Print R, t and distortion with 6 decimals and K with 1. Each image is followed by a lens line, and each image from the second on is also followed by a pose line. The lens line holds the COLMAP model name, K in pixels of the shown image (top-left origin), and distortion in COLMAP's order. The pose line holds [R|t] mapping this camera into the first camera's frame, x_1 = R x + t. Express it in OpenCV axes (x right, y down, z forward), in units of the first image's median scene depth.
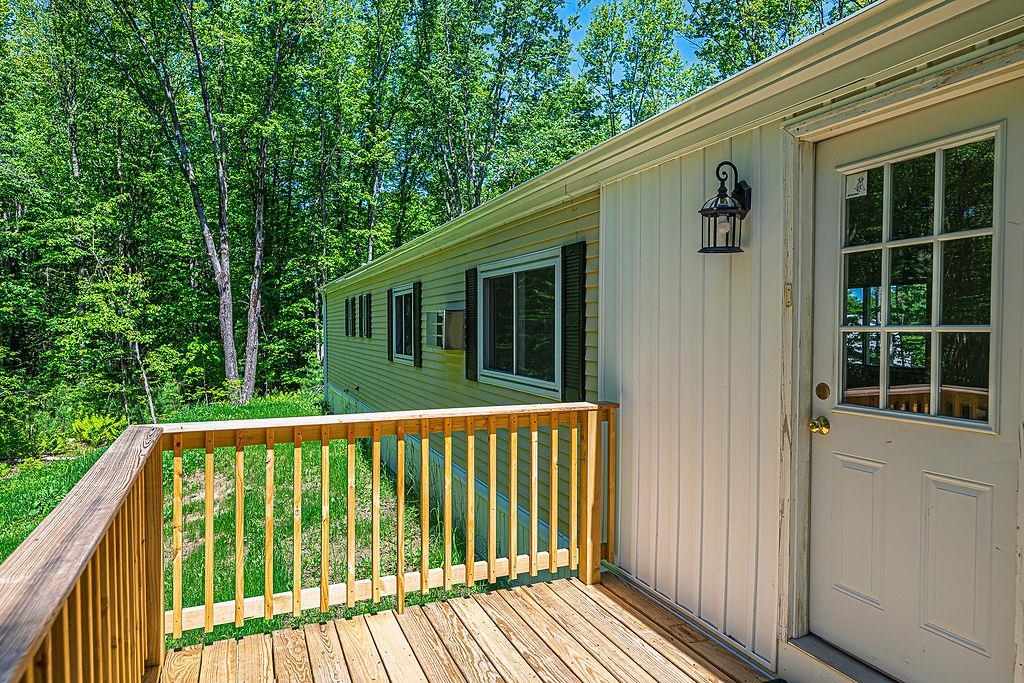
lens RADIAL K [[619.4, 0, 514.8], [0, 619.4, 343.4], [0, 0, 1]] dist [0.002404, 0.000603]
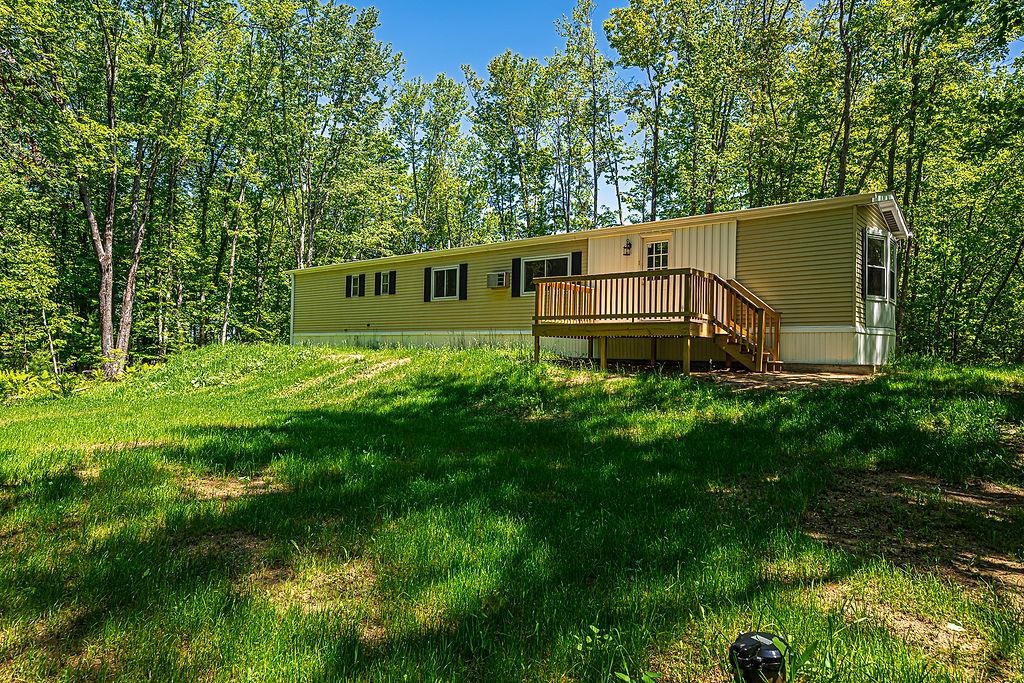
lens RADIAL K [[619.4, 0, 510.8], [0, 619.4, 343.1], [0, 0, 1]] dist [0.002404, 0.000603]
pose [[0.894260, 0.024570, 0.446873, -0.299349], [-0.007114, 0.999146, -0.040700, 0.085488], [-0.447491, 0.033218, 0.893671, -0.338257]]
